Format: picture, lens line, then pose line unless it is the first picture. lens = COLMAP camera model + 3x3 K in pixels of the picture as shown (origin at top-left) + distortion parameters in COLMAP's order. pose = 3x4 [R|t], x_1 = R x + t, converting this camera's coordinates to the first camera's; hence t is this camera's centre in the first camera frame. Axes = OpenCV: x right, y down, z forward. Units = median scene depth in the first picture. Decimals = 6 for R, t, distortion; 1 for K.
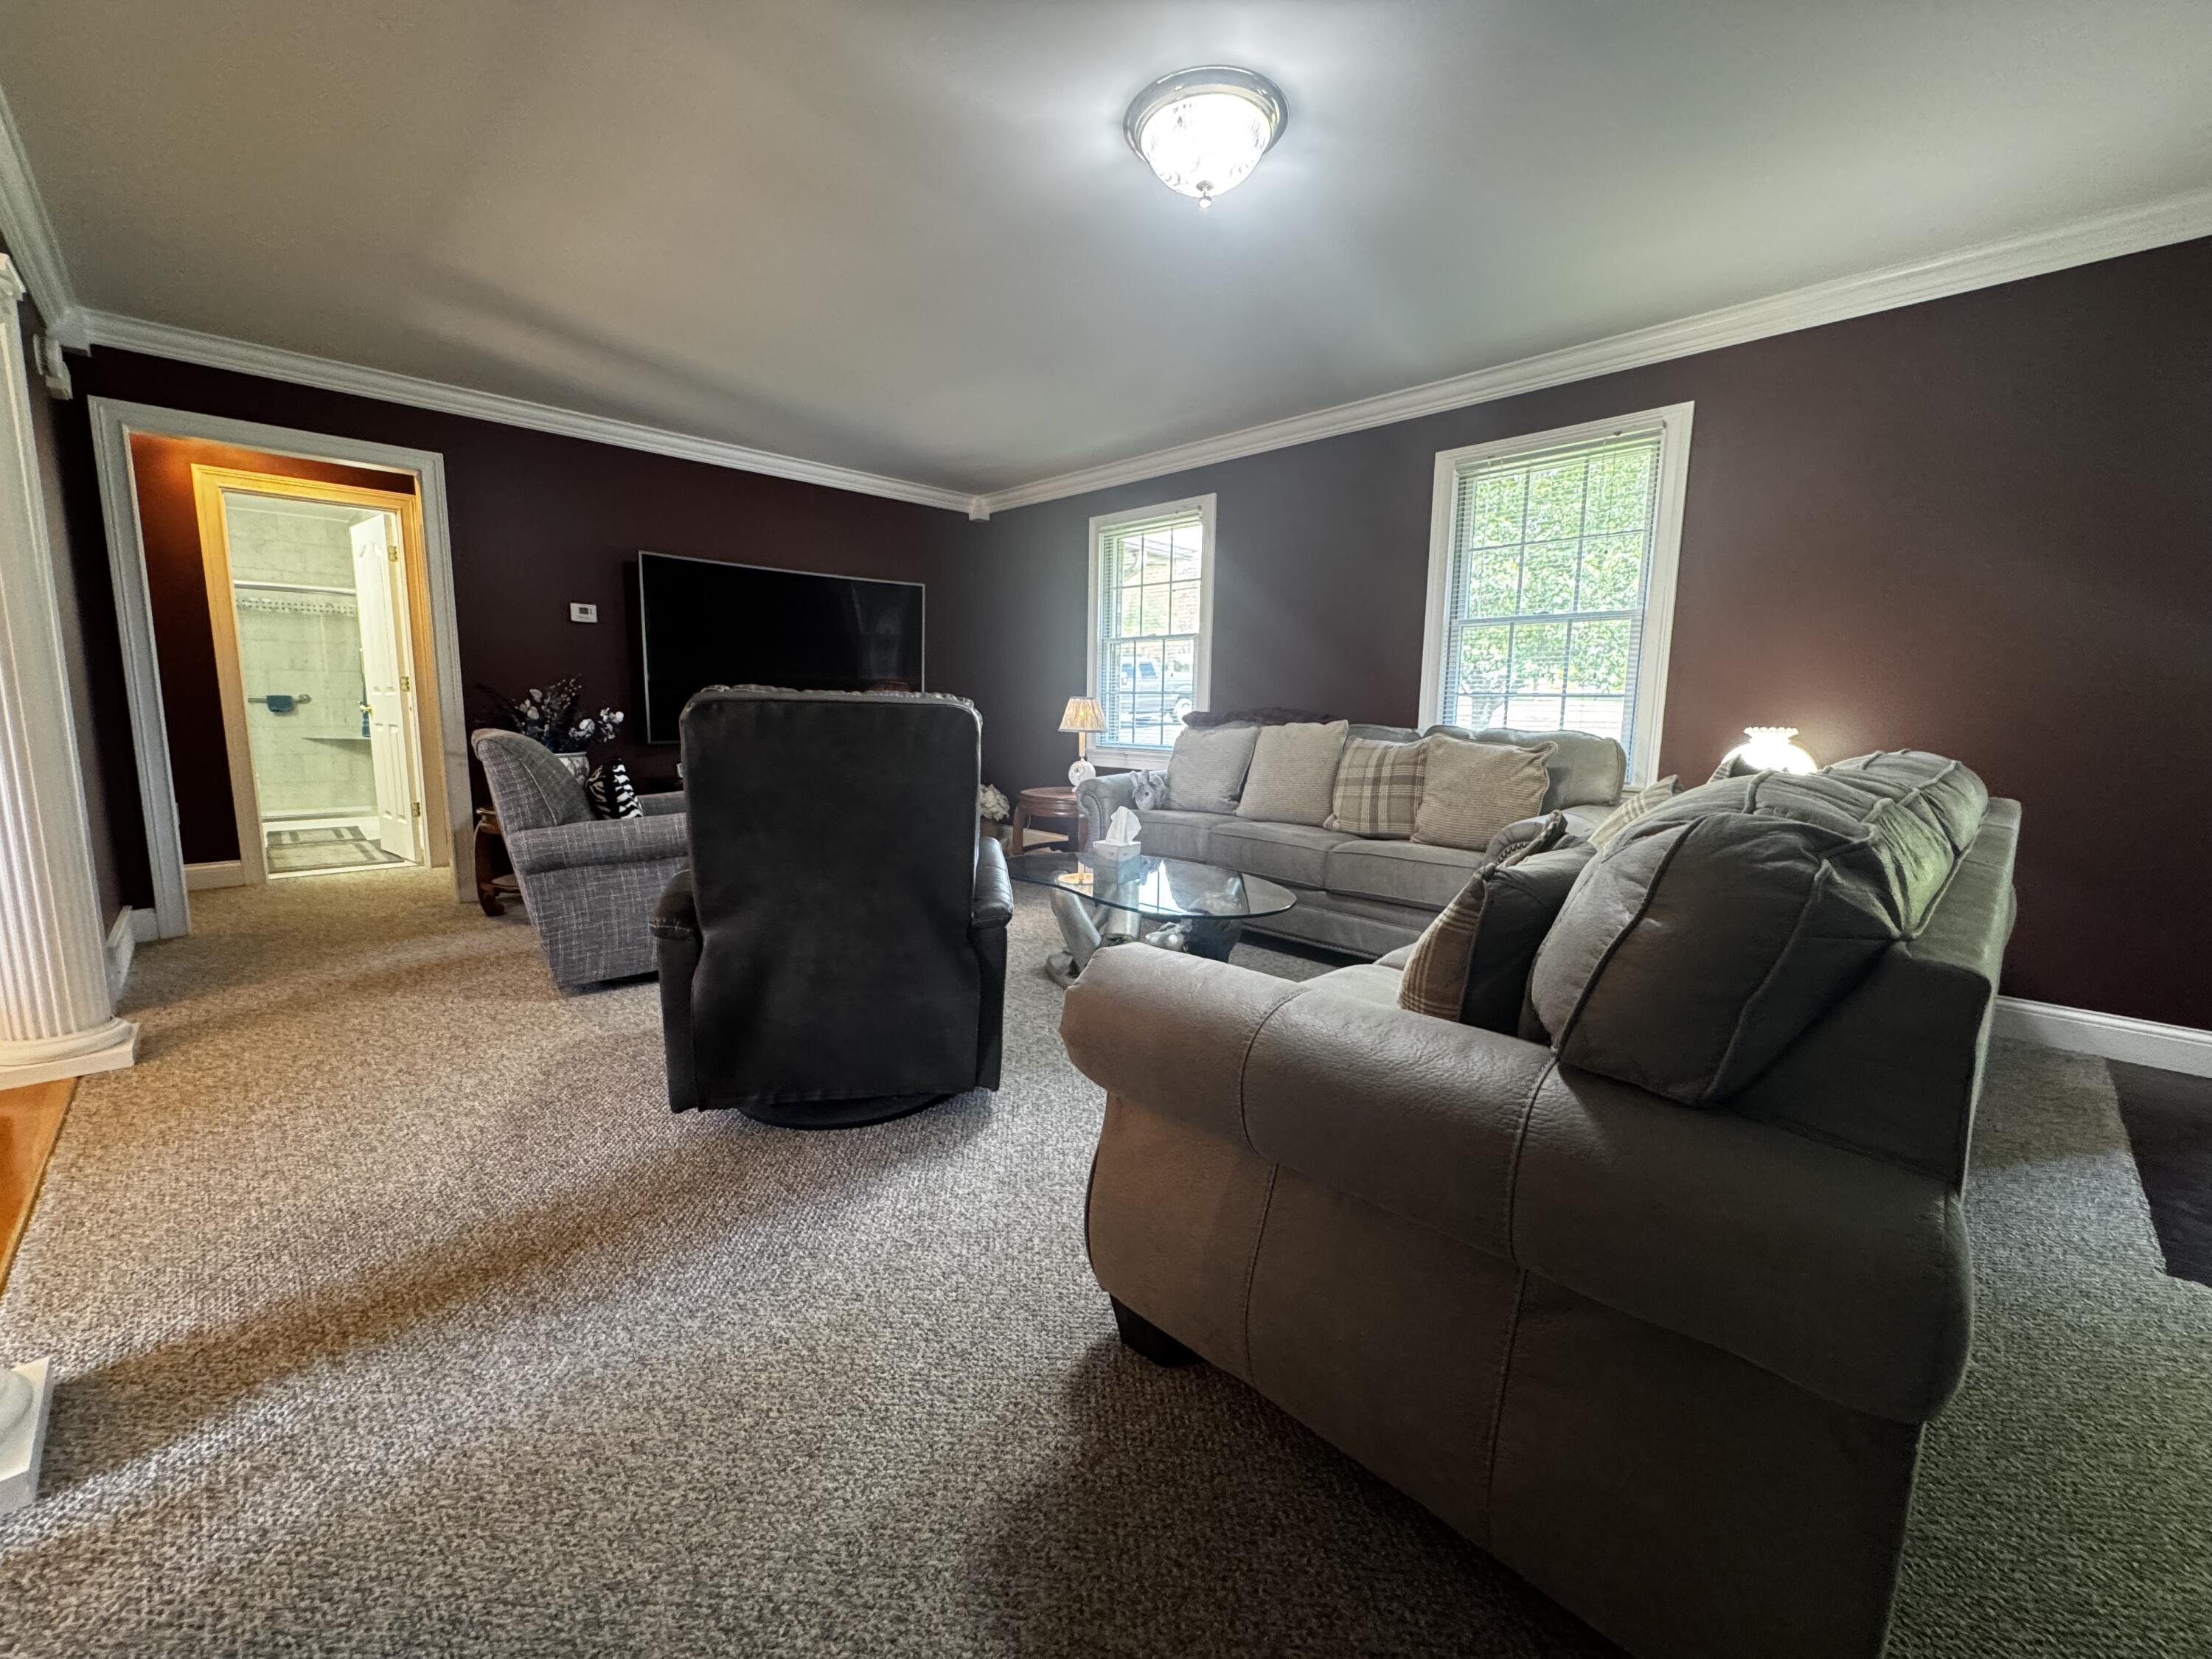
lens RADIAL K [[886.0, 0, 1091.0], [0, 886.0, 816.2], [0, 0, 1]] dist [0.001989, -0.000339]
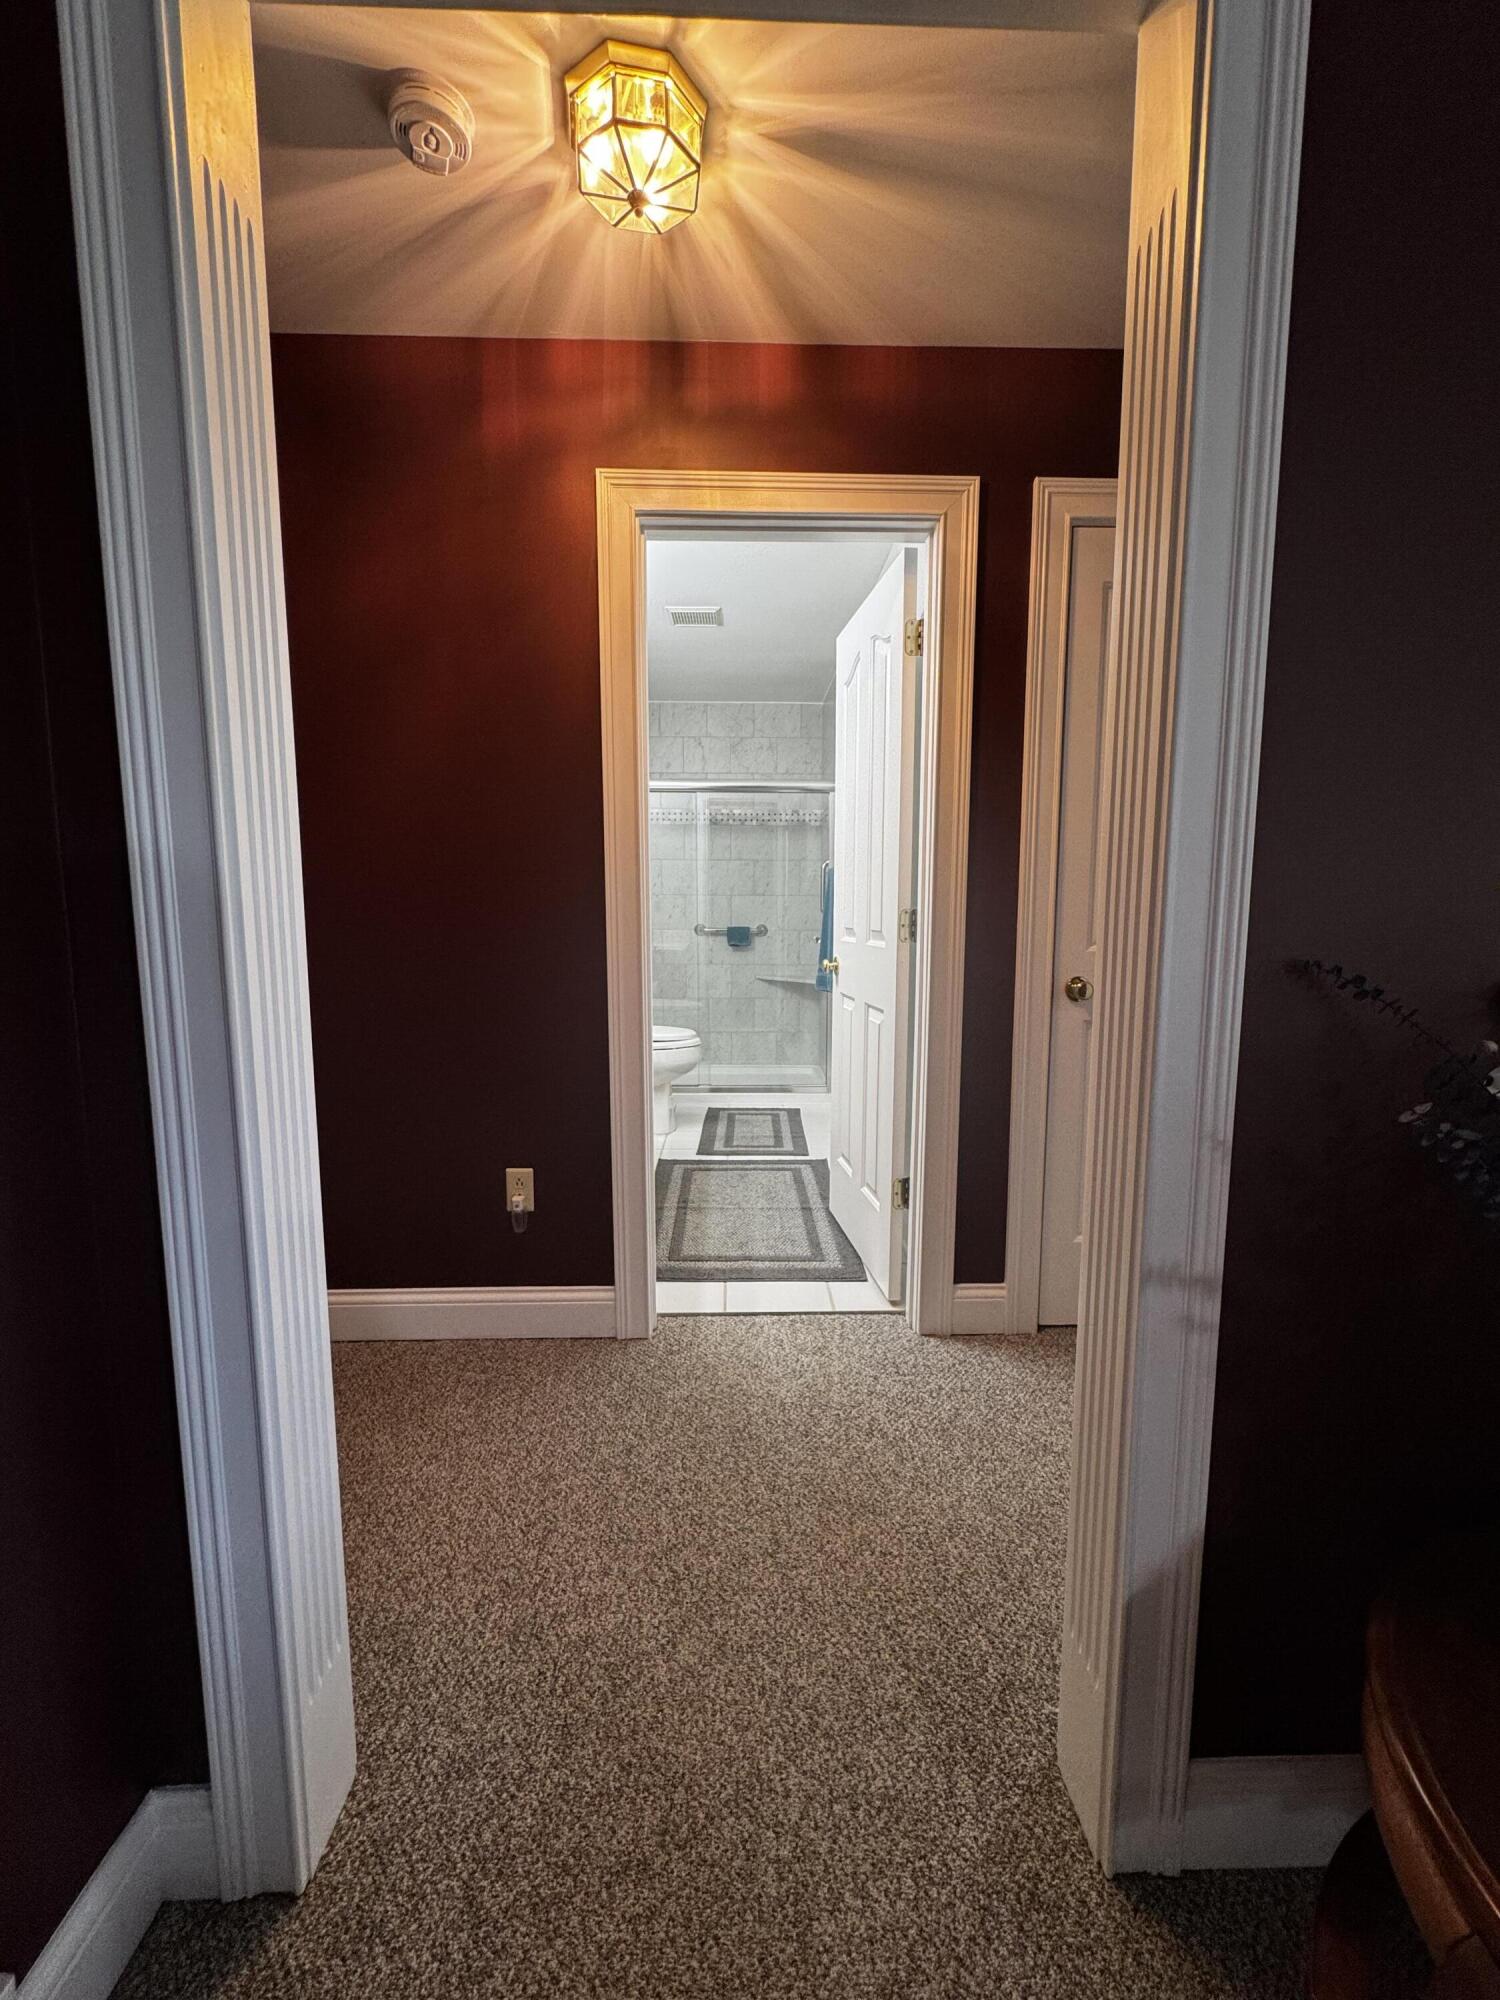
lens RADIAL K [[801.0, 0, 749.7], [0, 801.0, 993.7], [0, 0, 1]] dist [0.001989, -0.000339]
pose [[0.728251, 0.067985, -0.681930, -0.512045], [-0.086517, 0.996226, 0.006926, -0.102627], [0.679828, 0.053954, 0.731384, 0.601434]]
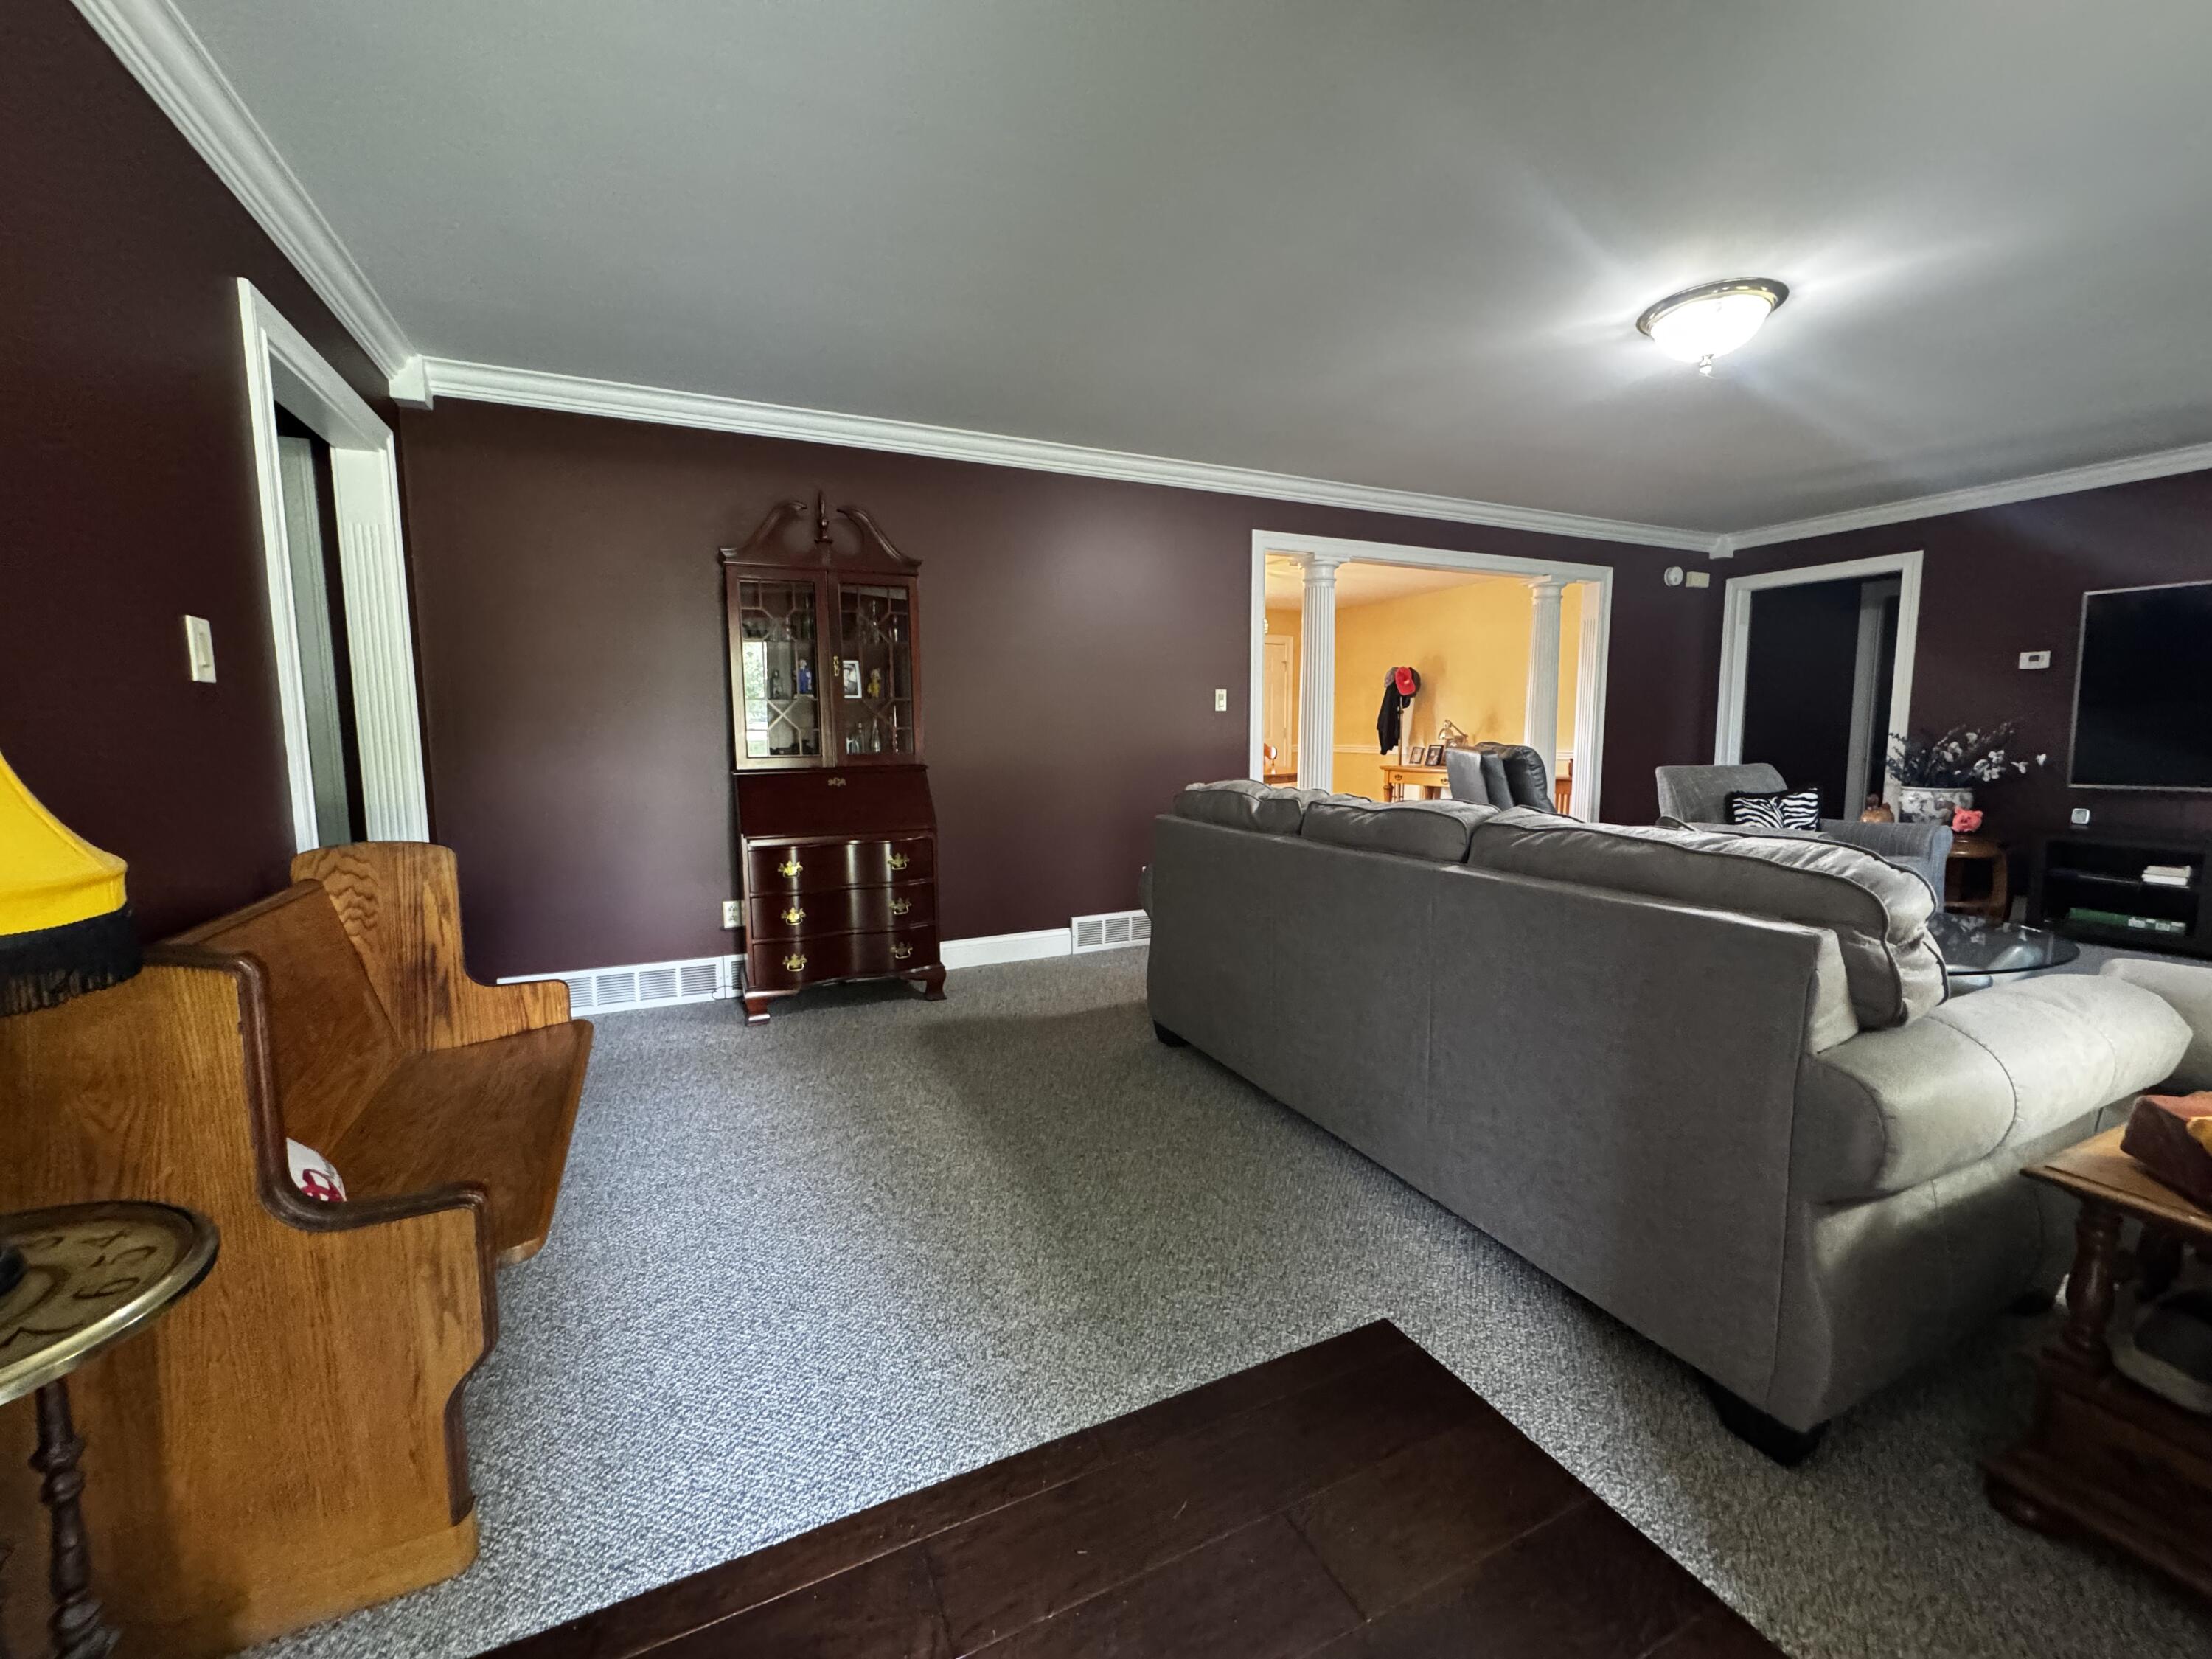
lens RADIAL K [[886.0, 0, 1110.9], [0, 886.0, 828.6], [0, 0, 1]] dist [0.001989, -0.000339]
pose [[-0.332375, 0.092276, -0.938622, 0.798792], [-0.115743, 0.983689, 0.137692, -0.050686], [0.936018, 0.154405, -0.316274, 0.338964]]
